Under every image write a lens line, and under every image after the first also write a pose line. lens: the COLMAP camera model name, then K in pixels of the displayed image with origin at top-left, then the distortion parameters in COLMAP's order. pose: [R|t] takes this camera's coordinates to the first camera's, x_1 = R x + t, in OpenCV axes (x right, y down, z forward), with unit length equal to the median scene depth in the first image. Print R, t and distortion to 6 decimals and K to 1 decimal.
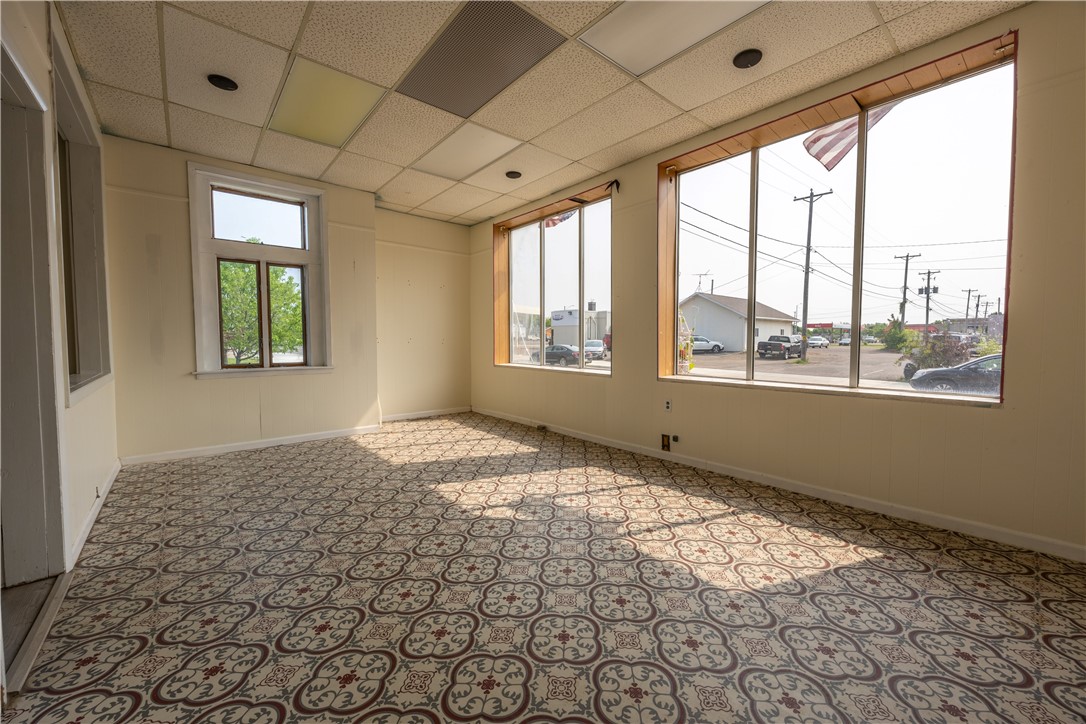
lens RADIAL K [[420.2, 0, 552.1], [0, 420.2, 360.7], [0, 0, 1]] dist [-0.001112, 0.000136]
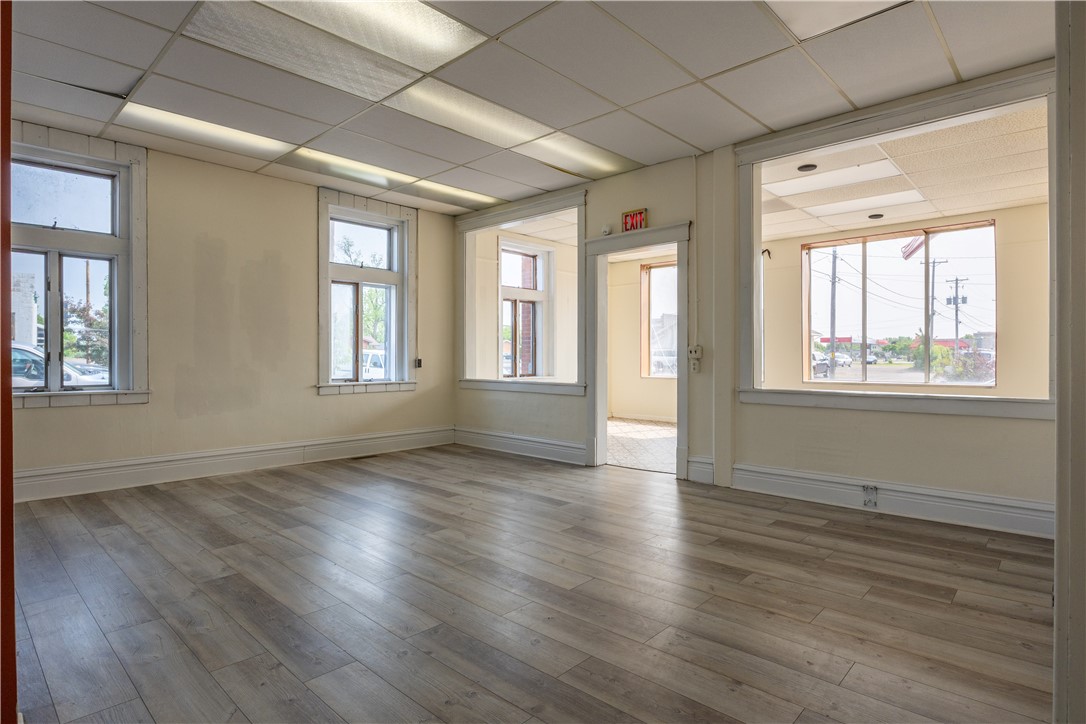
lens RADIAL K [[570.7, 0, 543.0], [0, 570.7, 362.0], [0, 0, 1]] dist [-0.018570, -0.000230]
pose [[0.995408, -0.002860, 0.095677, -0.089910], [0.007025, 0.999041, -0.043226, 0.005535], [-0.095462, 0.043699, 0.994473, -0.098378]]
